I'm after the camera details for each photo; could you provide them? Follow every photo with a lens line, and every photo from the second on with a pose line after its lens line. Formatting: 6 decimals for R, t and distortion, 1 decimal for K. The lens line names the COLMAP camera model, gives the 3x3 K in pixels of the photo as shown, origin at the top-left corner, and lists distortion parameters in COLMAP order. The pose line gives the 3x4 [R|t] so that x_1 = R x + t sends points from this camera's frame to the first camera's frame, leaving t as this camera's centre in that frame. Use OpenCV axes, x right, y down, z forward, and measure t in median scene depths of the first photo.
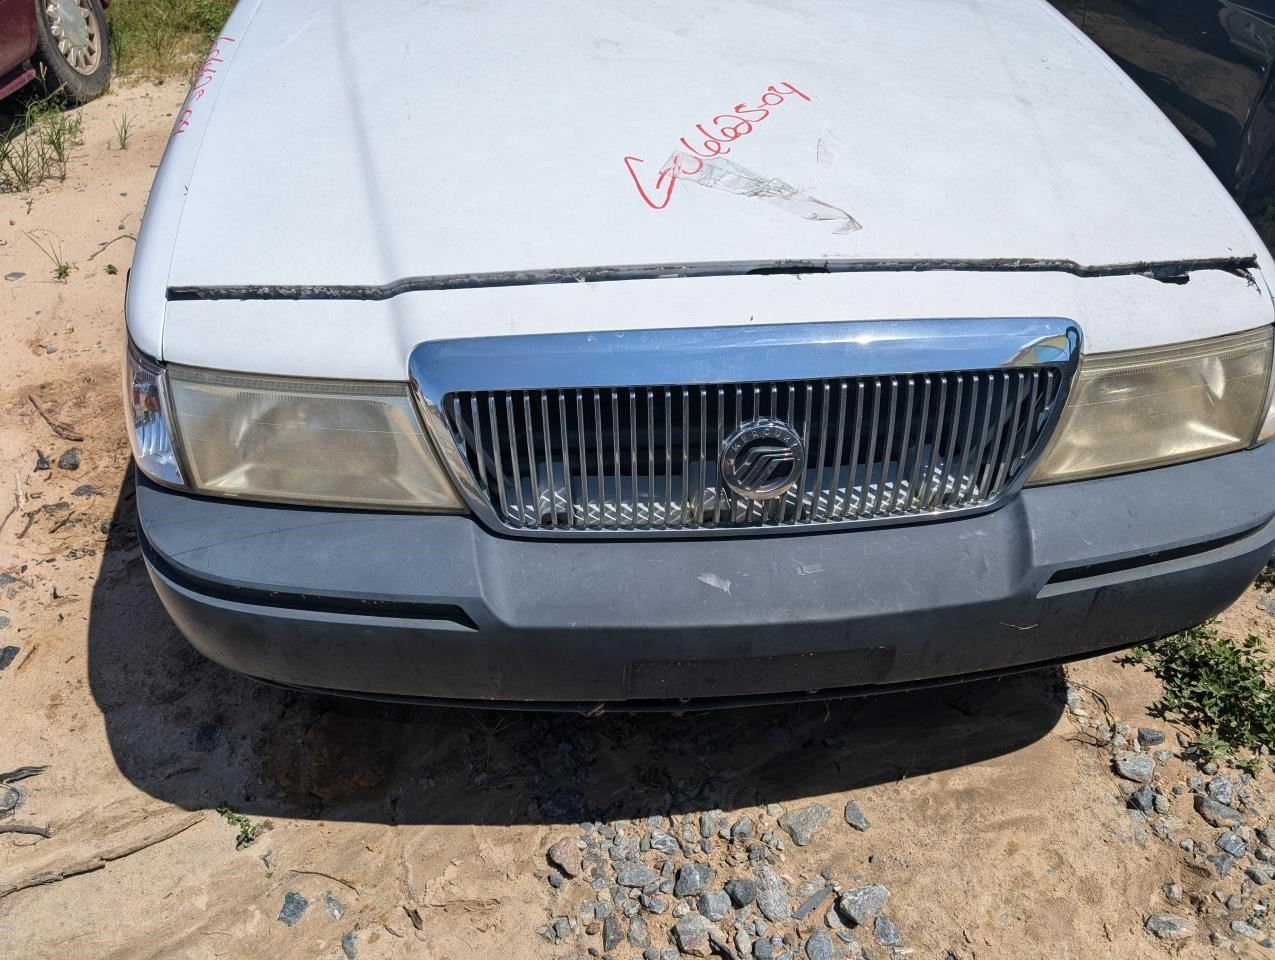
lens RADIAL K [[902.9, 0, 619.9], [0, 902.9, 497.4], [0, 0, 1]] dist [0.029274, -0.031657]
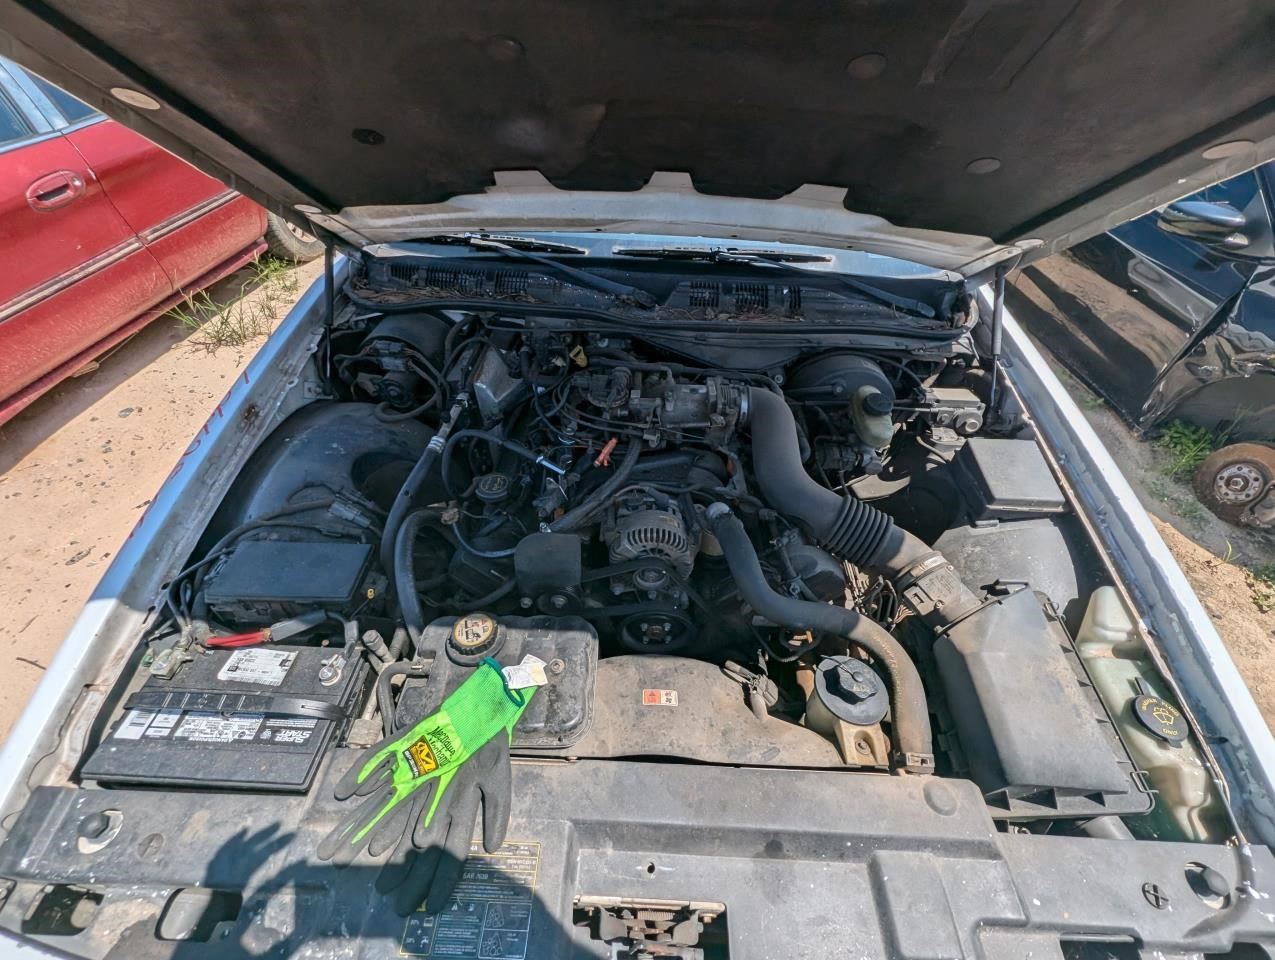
lens RADIAL K [[515.9, 0, 637.5], [0, 515.9, 480.0], [0, 0, 1]] dist [-0.000654, -0.000305]
pose [[0.992767, 0.099605, -0.067021, 0.104227], [-0.093848, 0.992023, 0.084165, -0.677096], [0.074870, -0.077266, 0.994195, 0.611120]]
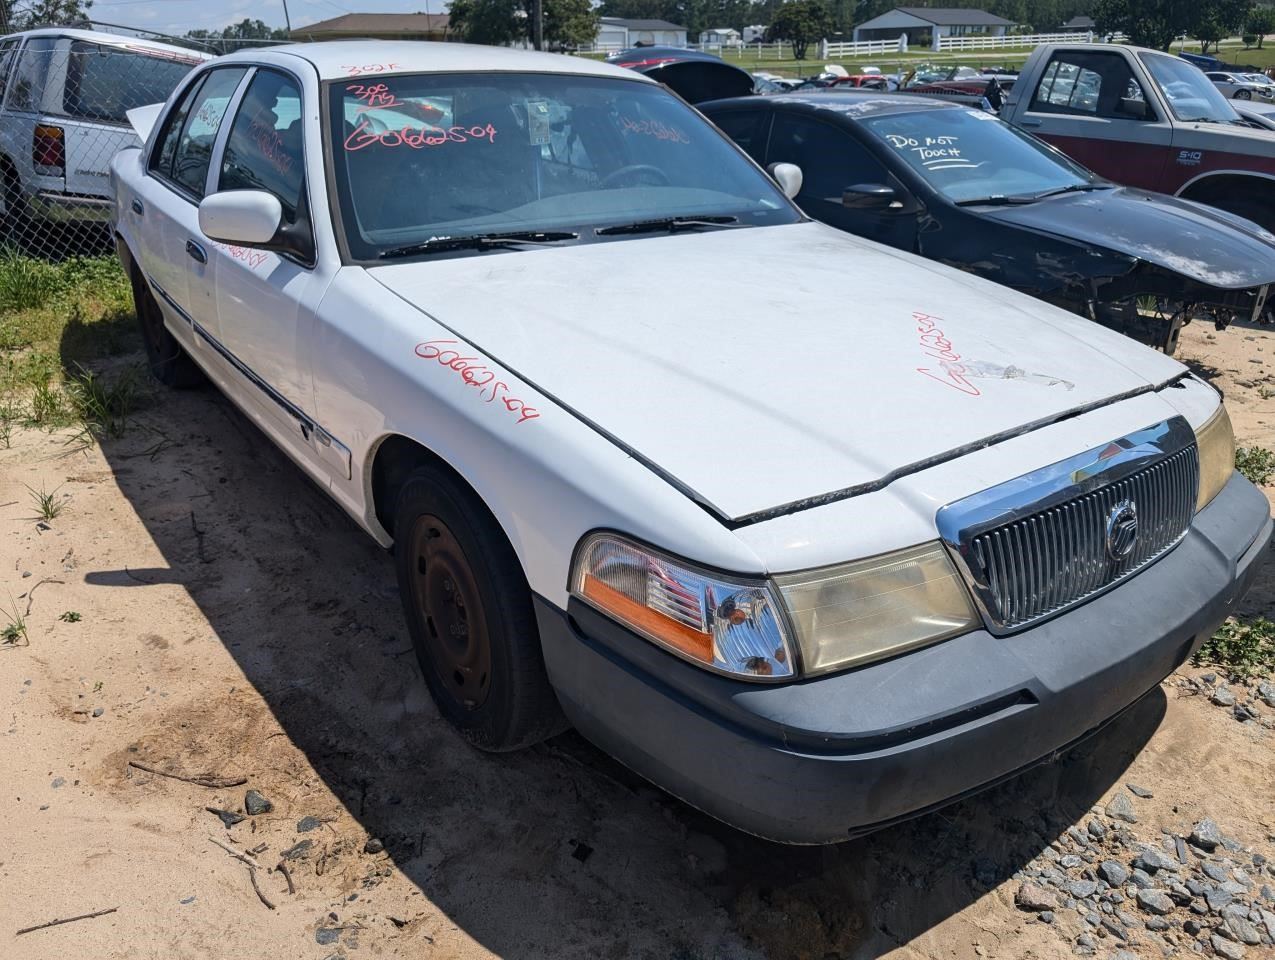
lens RADIAL K [[906.7, 0, 634.2], [0, 906.7, 509.1], [0, 0, 1]] dist [0.011755, -0.011854]
pose [[0.857271, -0.220071, 0.465462, -1.100922], [0.322016, 0.934581, -0.151208, -0.097709], [-0.401736, 0.279512, 0.872056, -0.006858]]
